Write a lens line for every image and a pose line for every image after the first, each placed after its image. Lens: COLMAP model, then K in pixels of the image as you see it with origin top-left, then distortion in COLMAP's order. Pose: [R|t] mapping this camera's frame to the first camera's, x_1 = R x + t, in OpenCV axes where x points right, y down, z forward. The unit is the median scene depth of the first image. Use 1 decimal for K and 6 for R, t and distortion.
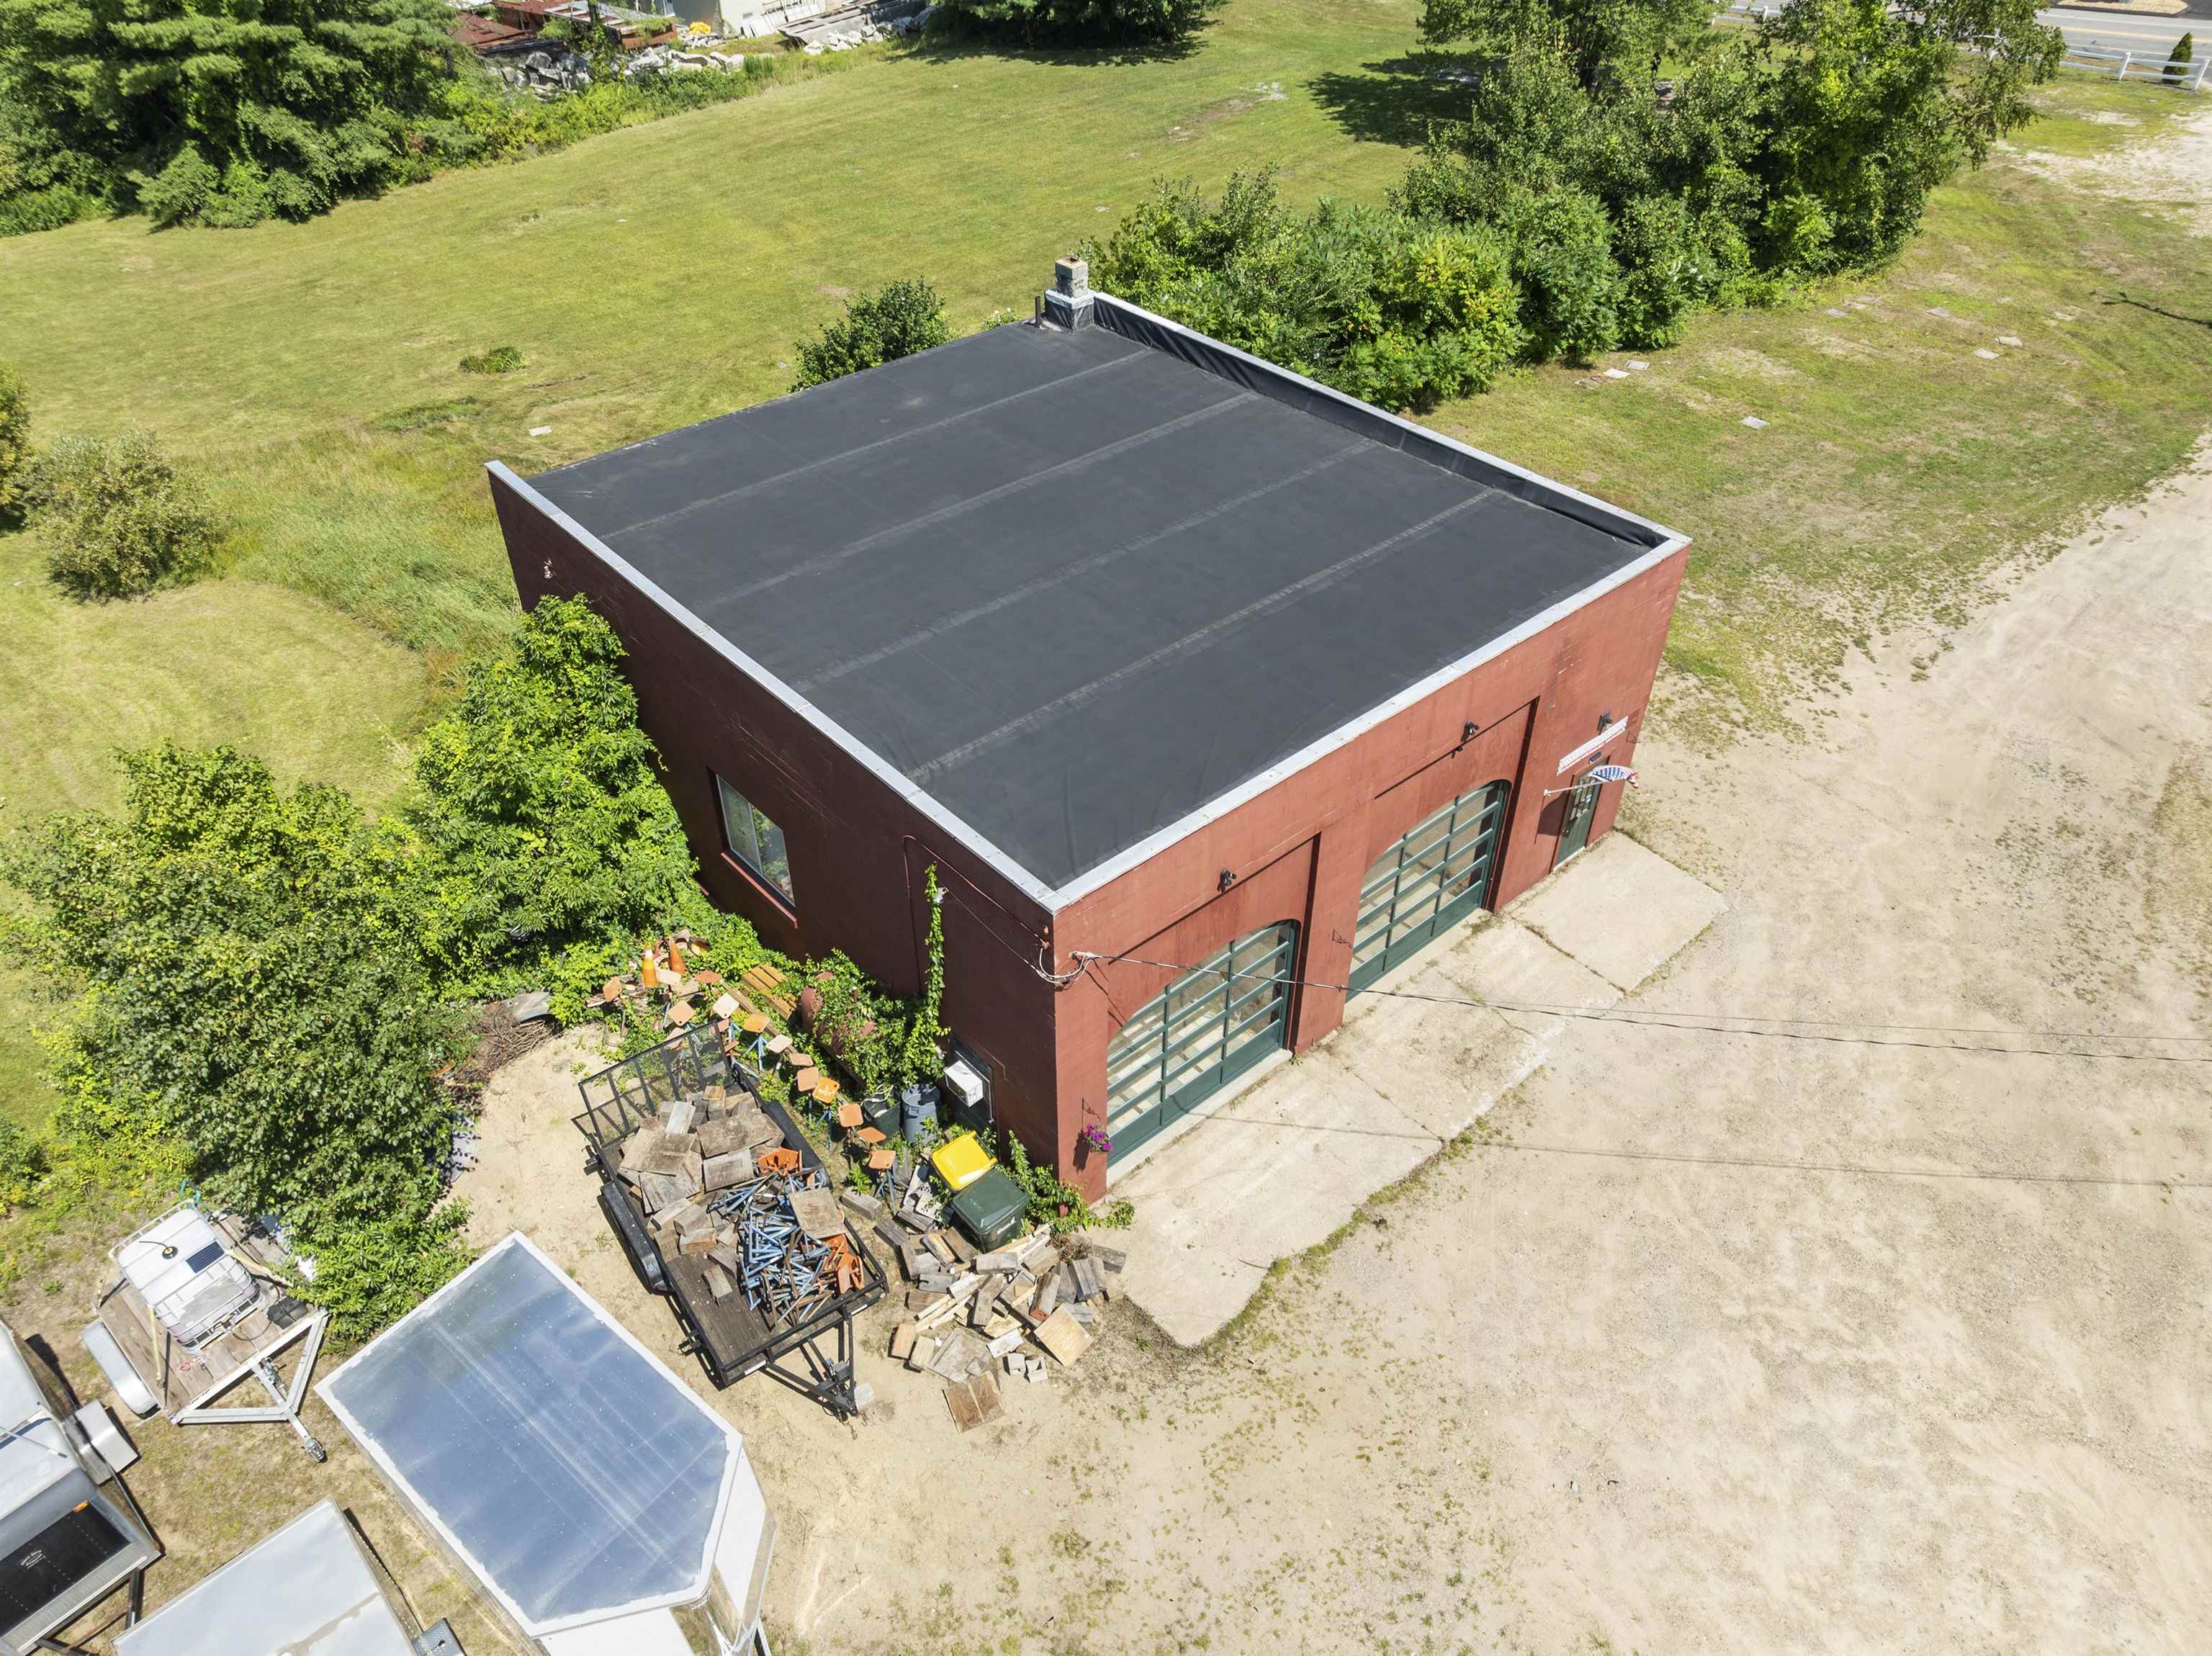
lens RADIAL K [[1561.0, 0, 1111.7], [0, 1561.0, 823.2], [0, 0, 1]] dist [-0.050247, 0.033086]
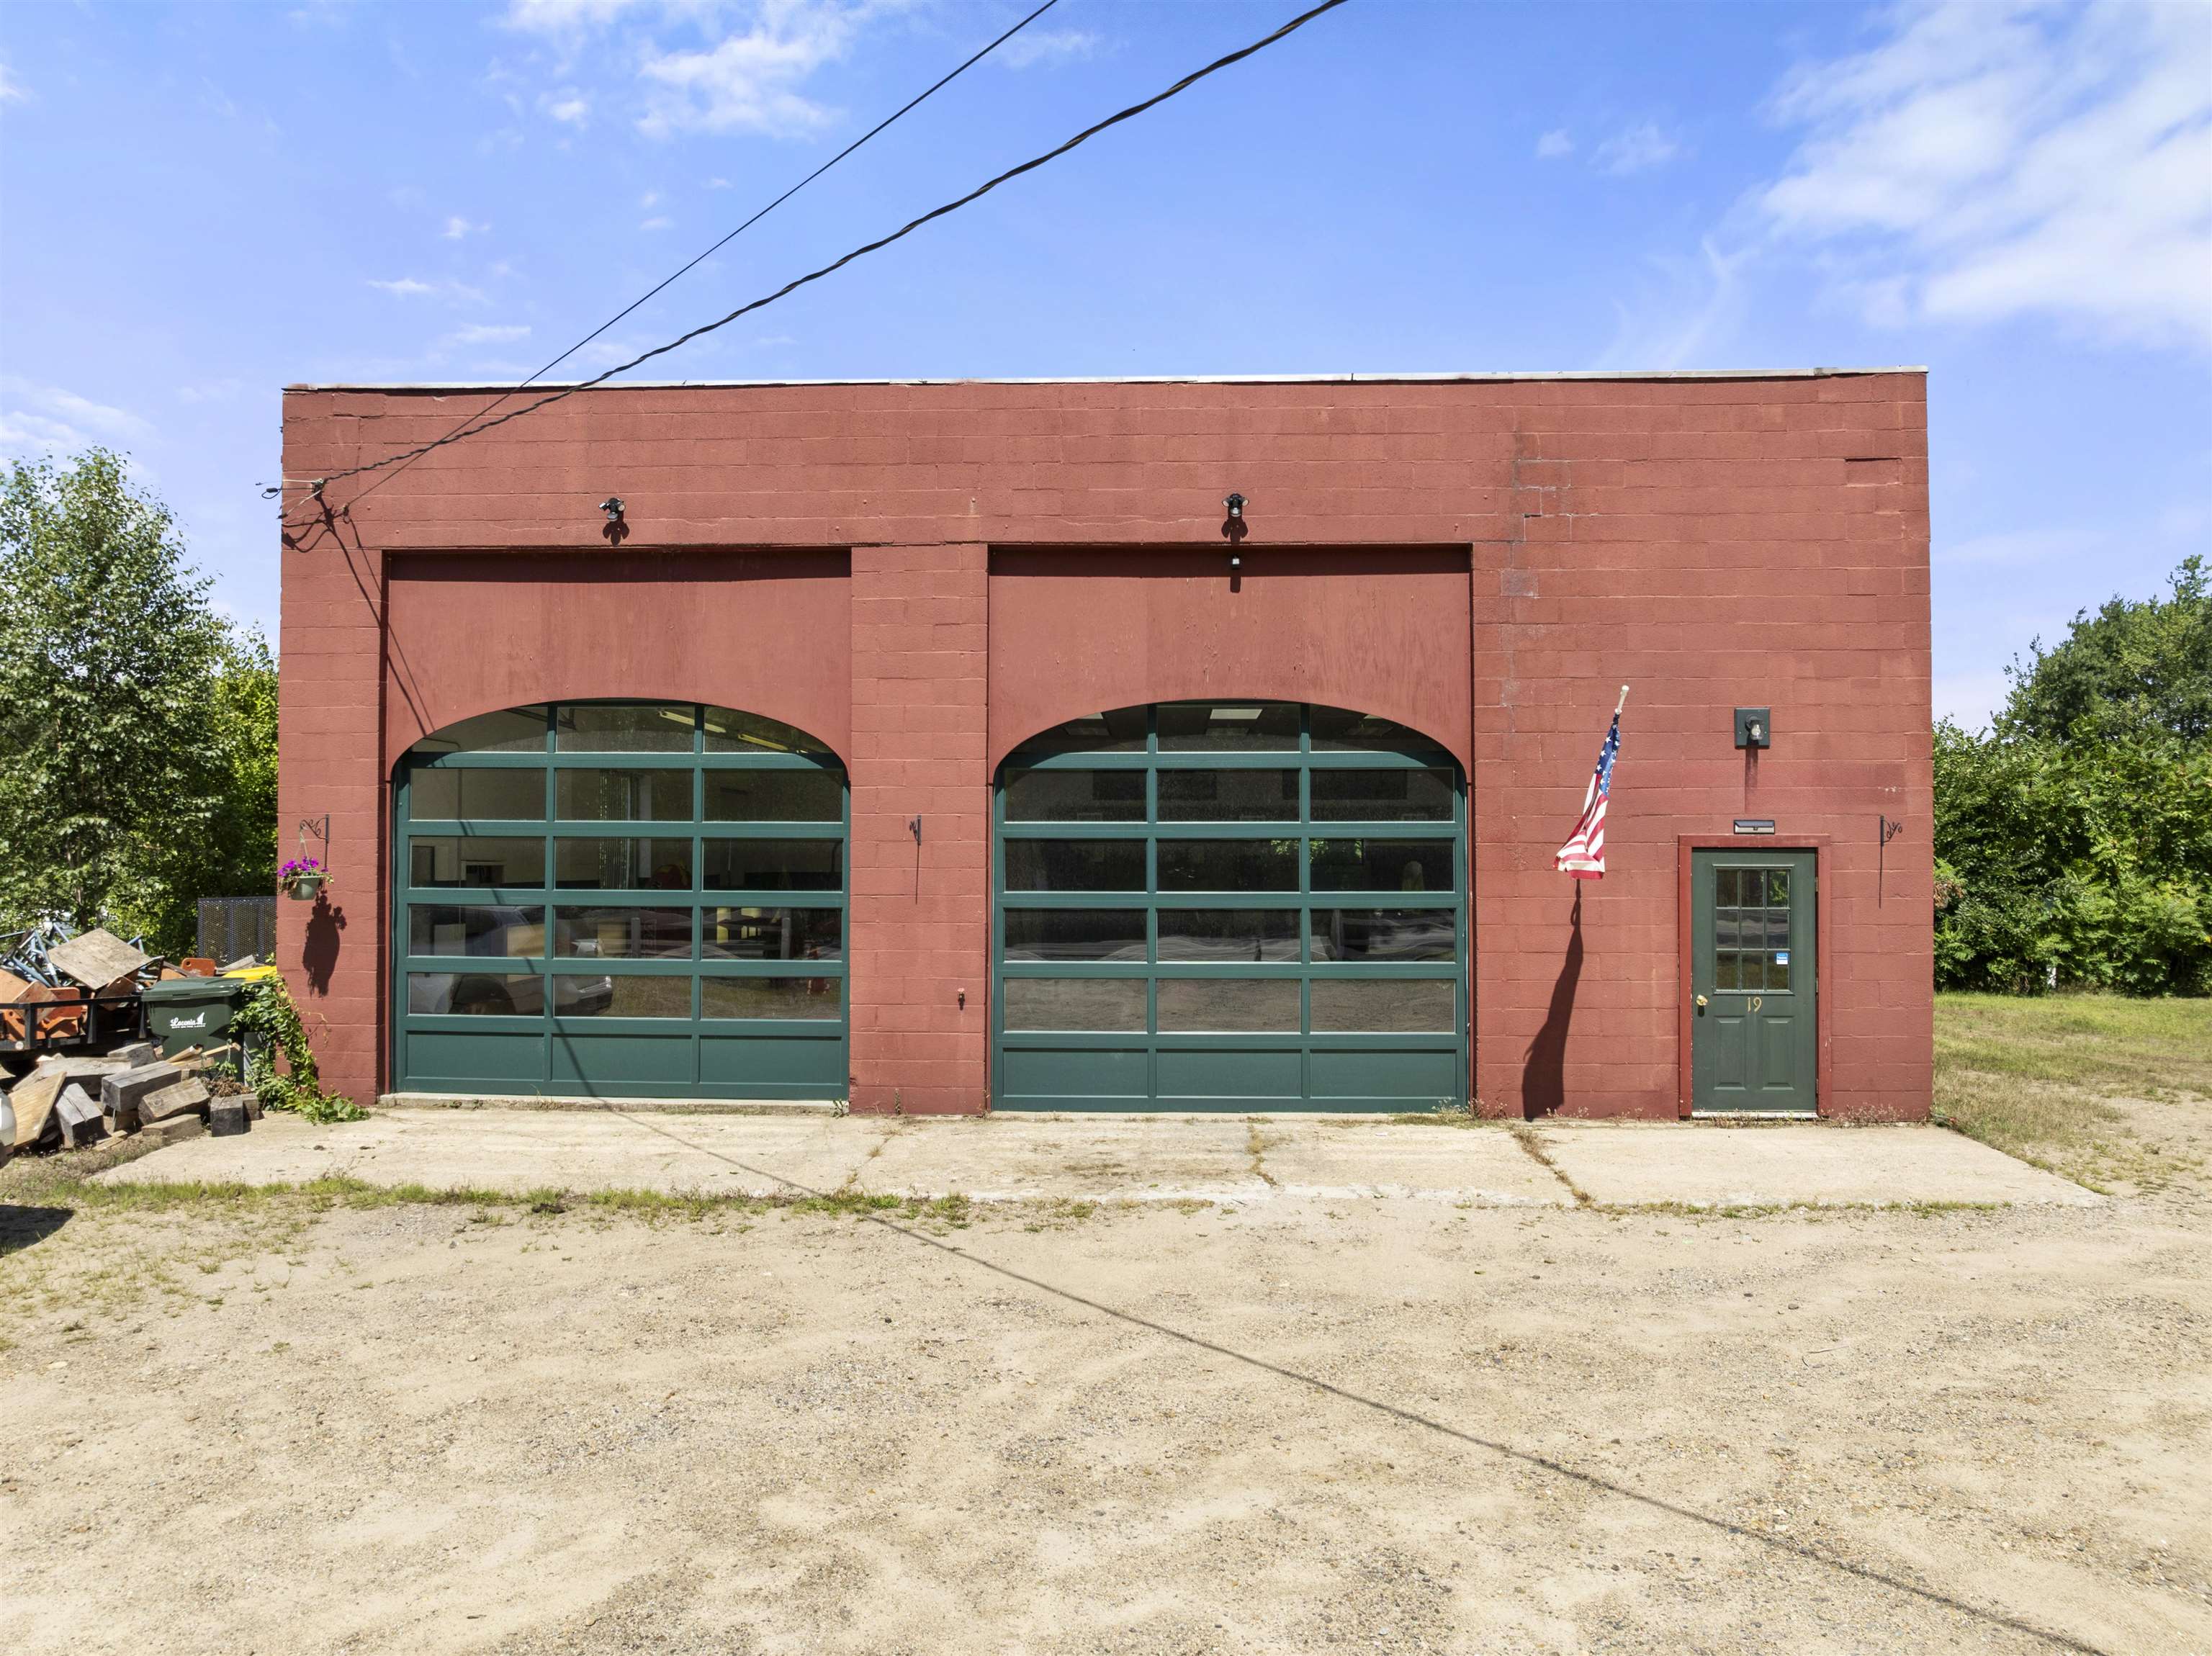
lens RADIAL K [[1561.0, 0, 1102.3], [0, 1561.0, 825.5], [0, 0, 1]] dist [-0.050247, 0.033086]
pose [[0.713837, -0.010377, -0.700235, 0.566702], [-0.438622, 0.772852, -0.458596, 0.293645], [0.545937, 0.634501, 0.547139, 0.739676]]
